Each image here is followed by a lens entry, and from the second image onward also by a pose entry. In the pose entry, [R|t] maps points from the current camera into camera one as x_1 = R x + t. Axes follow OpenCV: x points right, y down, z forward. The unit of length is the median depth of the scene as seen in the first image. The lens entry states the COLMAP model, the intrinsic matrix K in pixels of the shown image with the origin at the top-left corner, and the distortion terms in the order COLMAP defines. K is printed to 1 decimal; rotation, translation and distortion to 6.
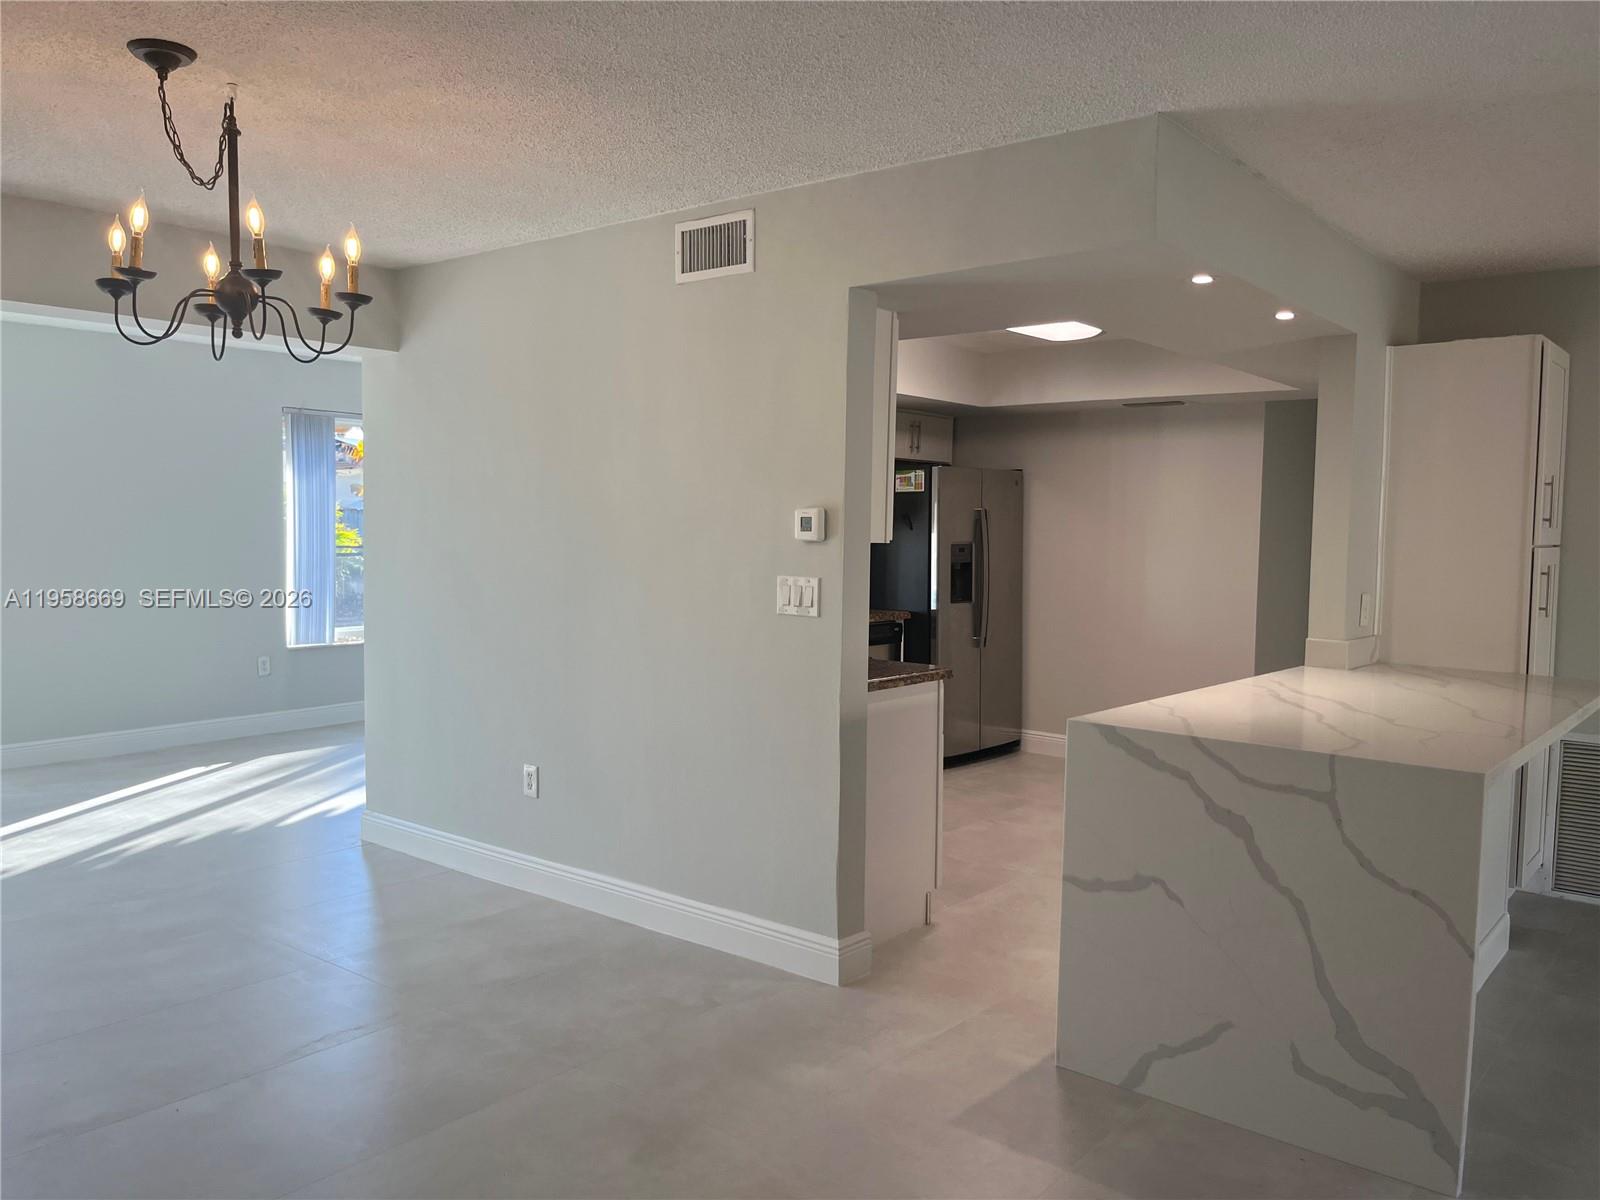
lens RADIAL K [[1208.6, 0, 805.1], [0, 1208.6, 606.3], [0, 0, 1]] dist [0.012830, -0.004761]
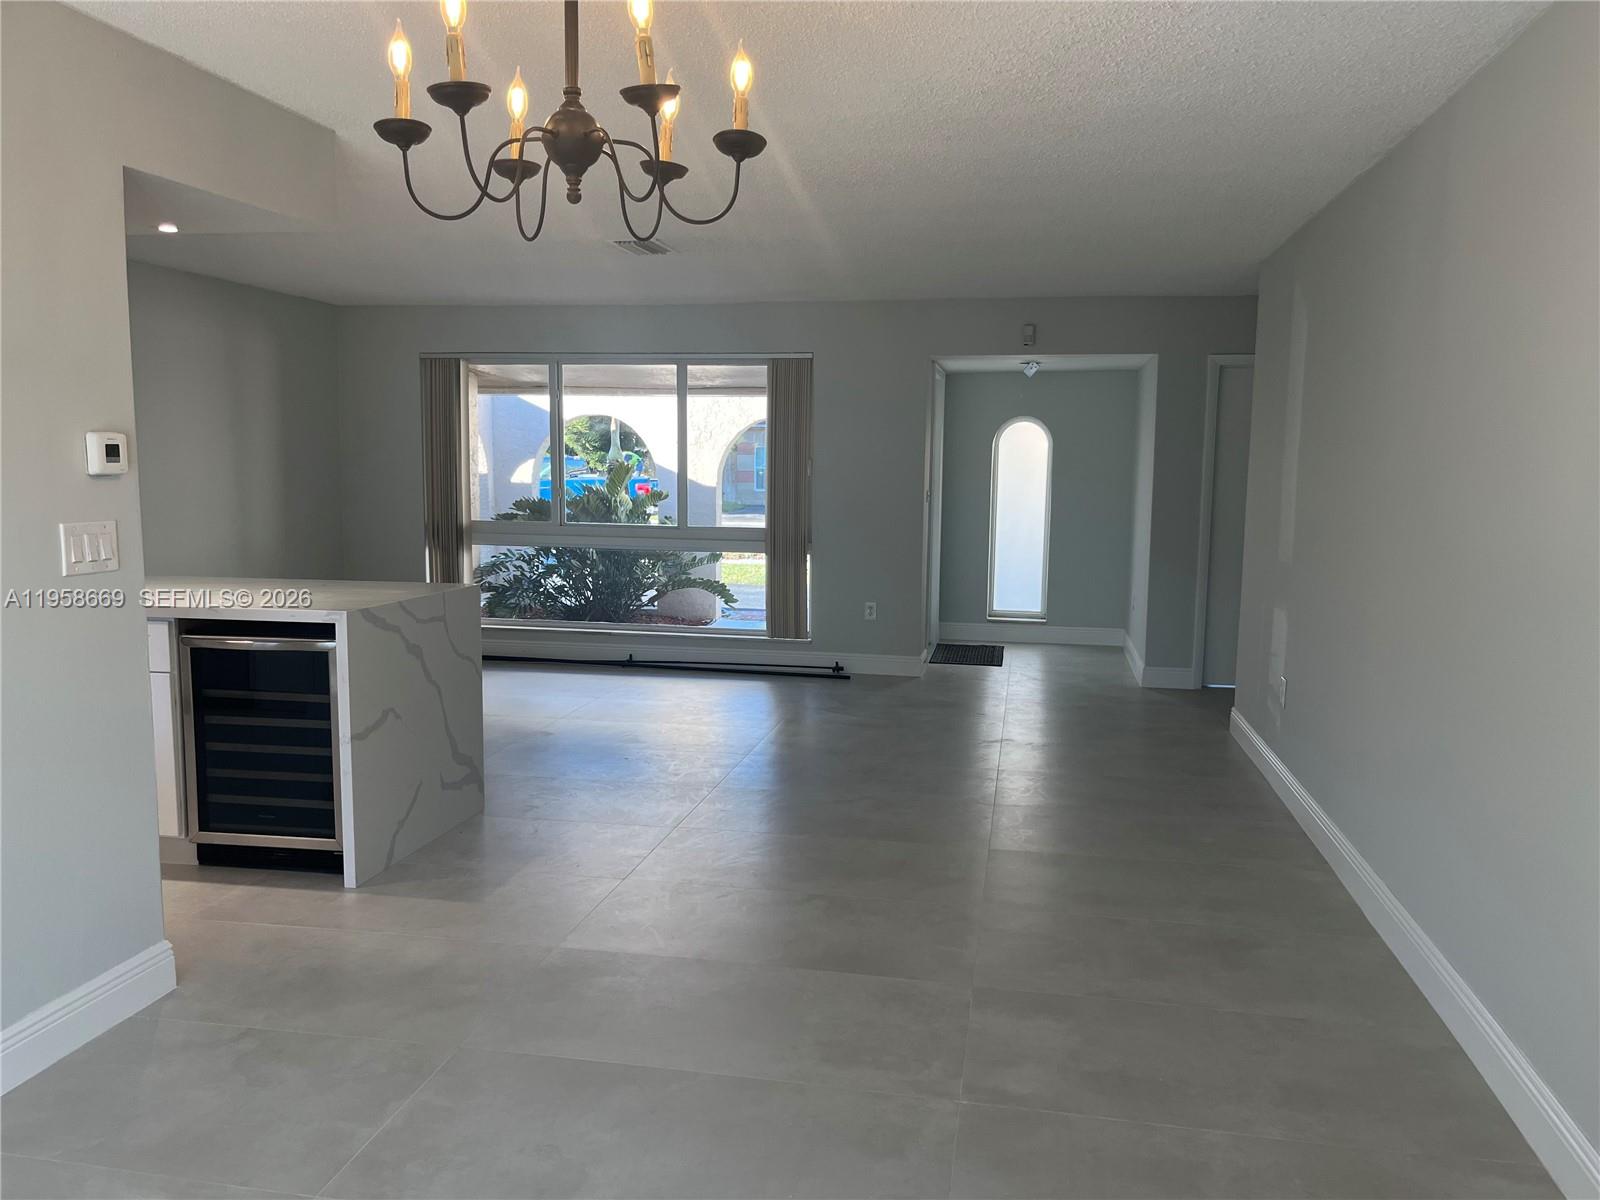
lens RADIAL K [[1208.6, 0, 805.1], [0, 1208.6, 606.3], [0, 0, 1]] dist [0.012830, -0.004761]
pose [[-0.472716, -0.132223, 0.871239, -1.130378], [0.031868, 0.985467, 0.166850, -0.108021], [-0.880639, 0.106637, -0.461632, 1.206076]]
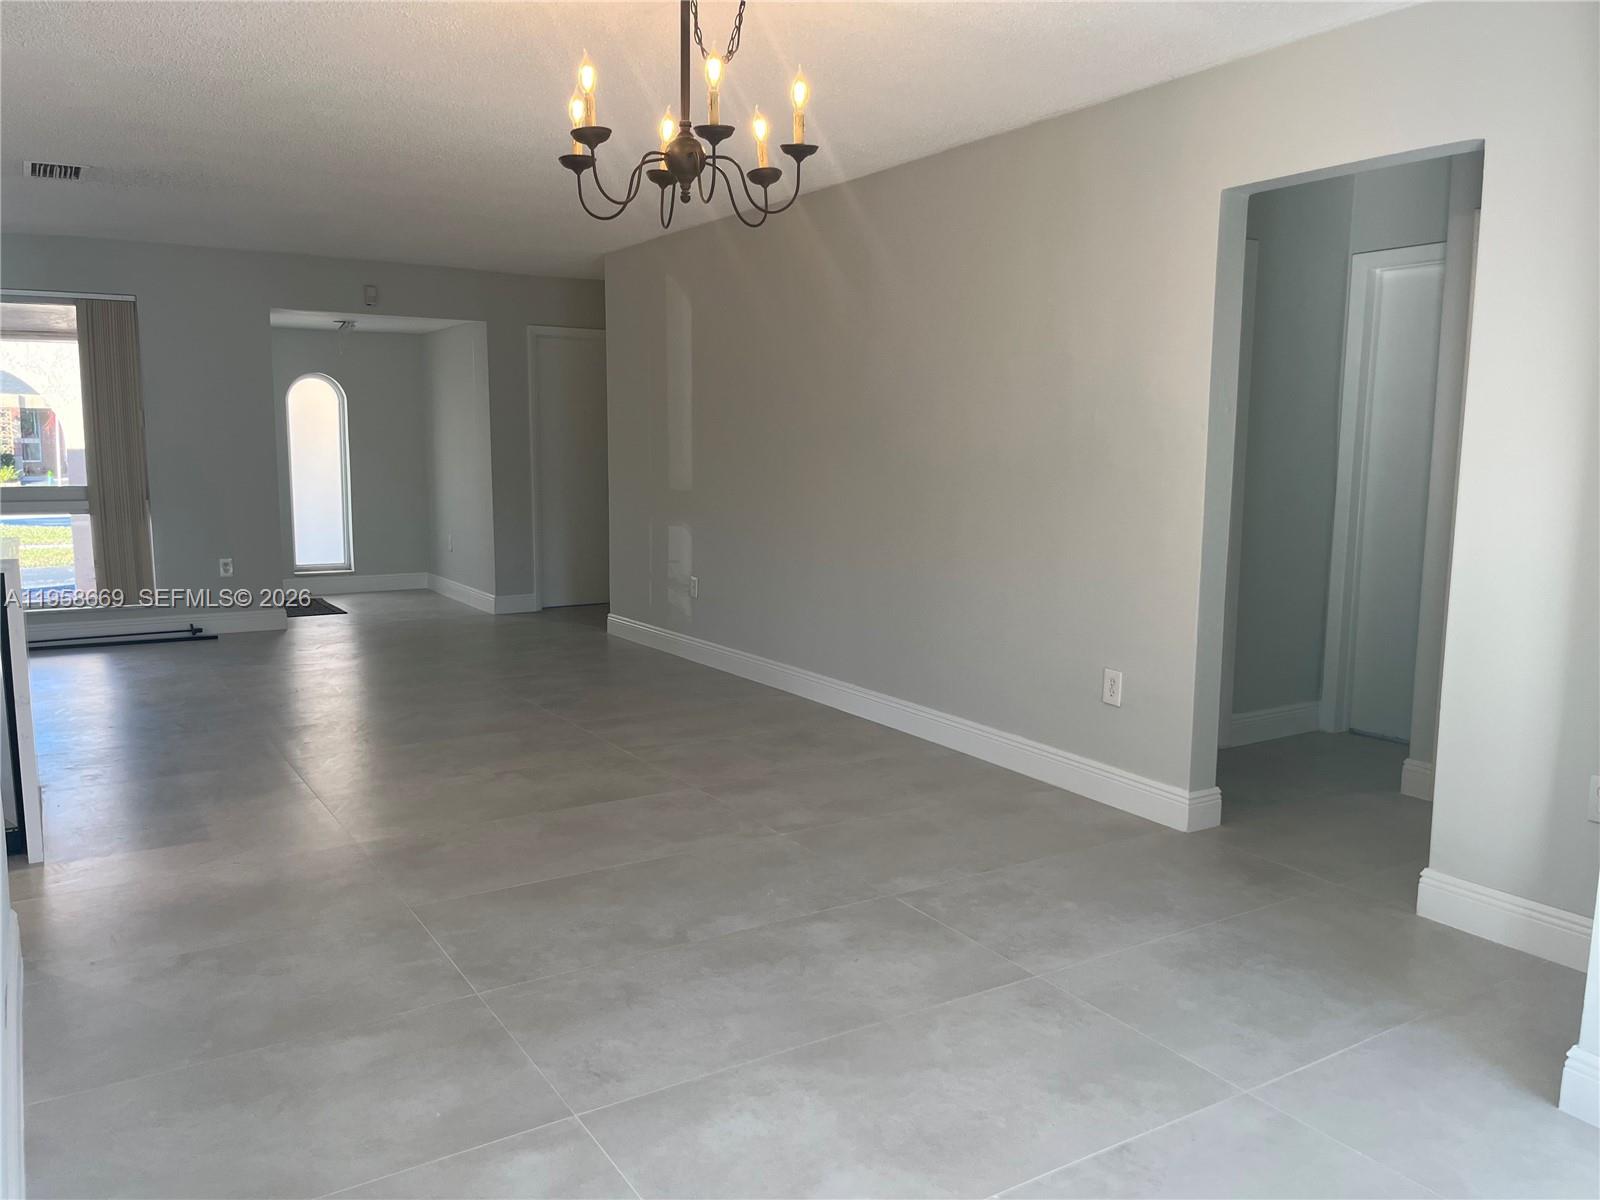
lens RADIAL K [[1208.6, 0, 805.1], [0, 1208.6, 606.3], [0, 0, 1]] dist [0.012830, -0.004761]
pose [[-0.949074, -0.073966, 0.306249, -0.851298], [-0.012327, 0.980024, 0.198498, -0.099675], [-0.314813, 0.184614, -0.931026, 1.933078]]
